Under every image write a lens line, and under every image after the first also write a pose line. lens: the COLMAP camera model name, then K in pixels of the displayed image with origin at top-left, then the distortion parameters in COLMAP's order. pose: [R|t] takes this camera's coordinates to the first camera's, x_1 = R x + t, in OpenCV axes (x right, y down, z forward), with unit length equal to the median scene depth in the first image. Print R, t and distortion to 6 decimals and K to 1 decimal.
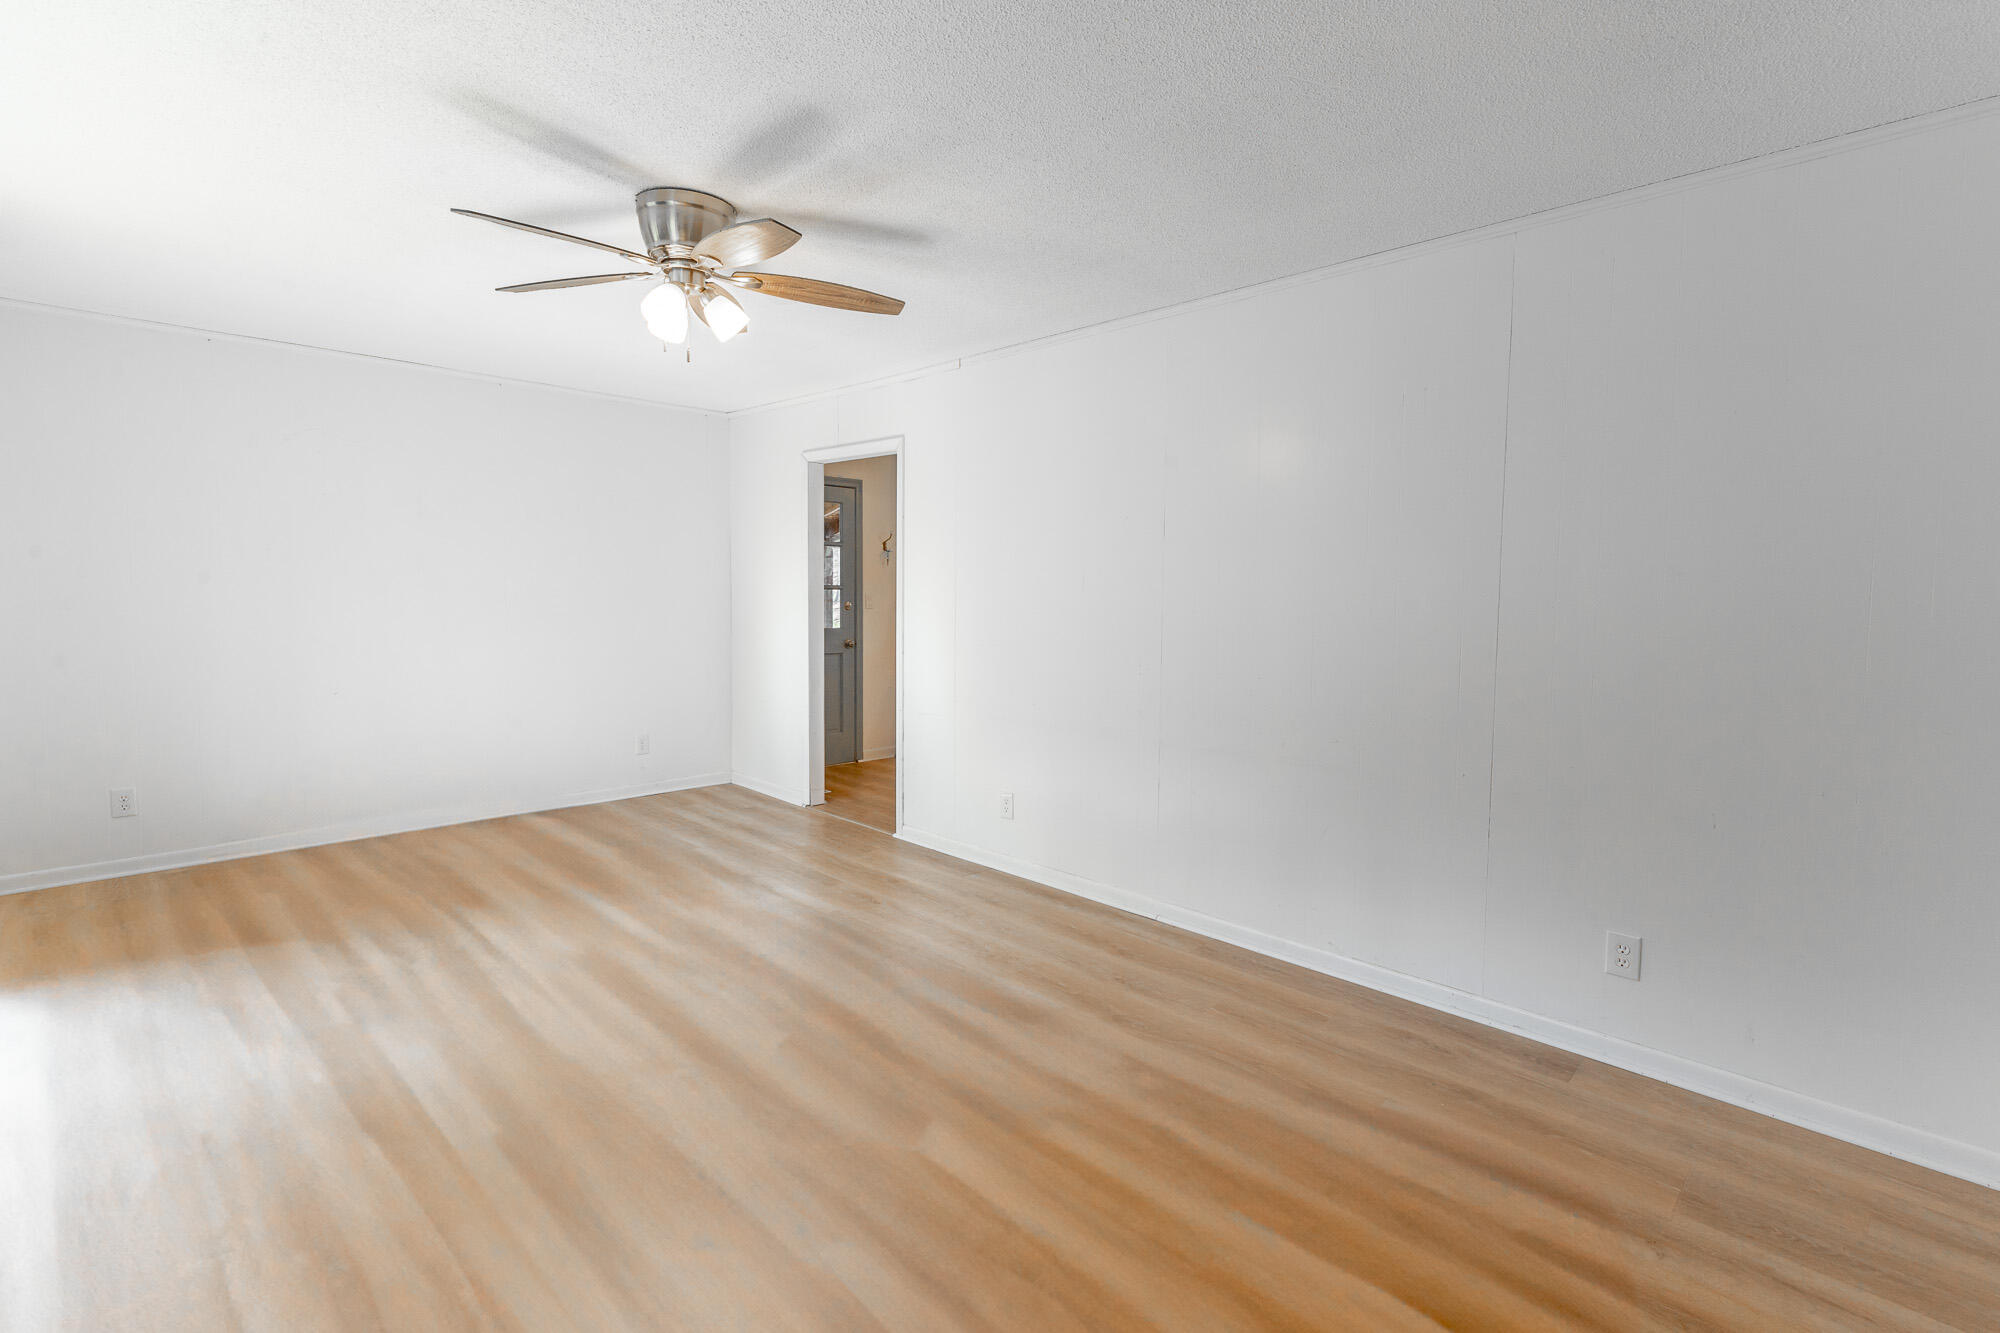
lens RADIAL K [[914.9, 0, 1010.7], [0, 914.9, 668.0], [0, 0, 1]] dist [0.009002, 0.001426]
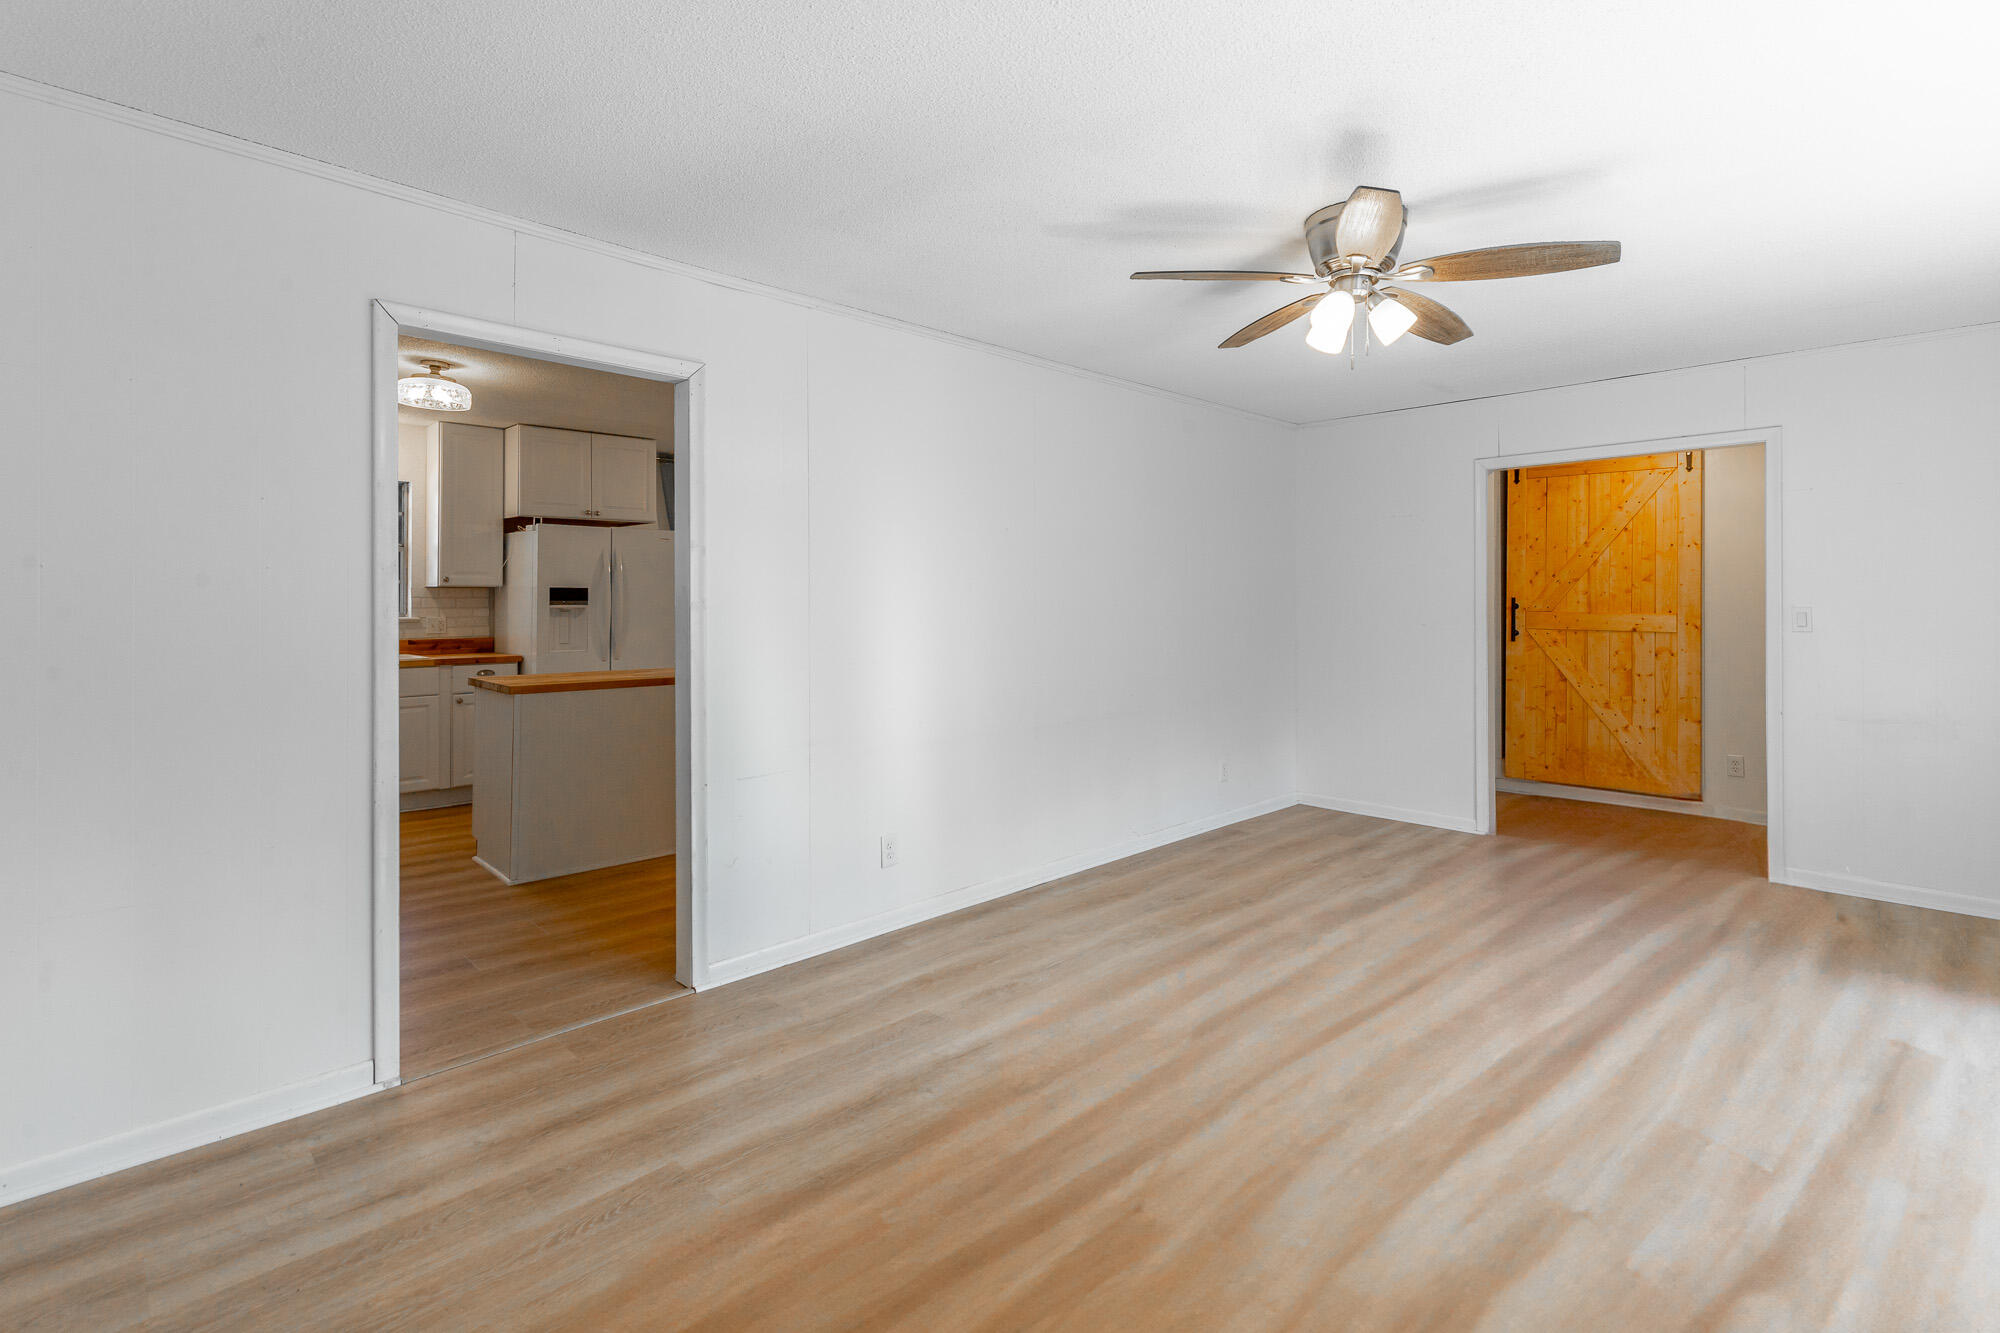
lens RADIAL K [[914.9, 0, 978.6], [0, 914.9, 603.9], [0, 0, 1]] dist [0.009002, 0.001426]
pose [[-0.000879, 0.004428, 0.999990, -0.962591], [0.078772, 0.996883, -0.004345, -0.075030], [-0.996892, 0.078767, -0.001225, 1.020387]]
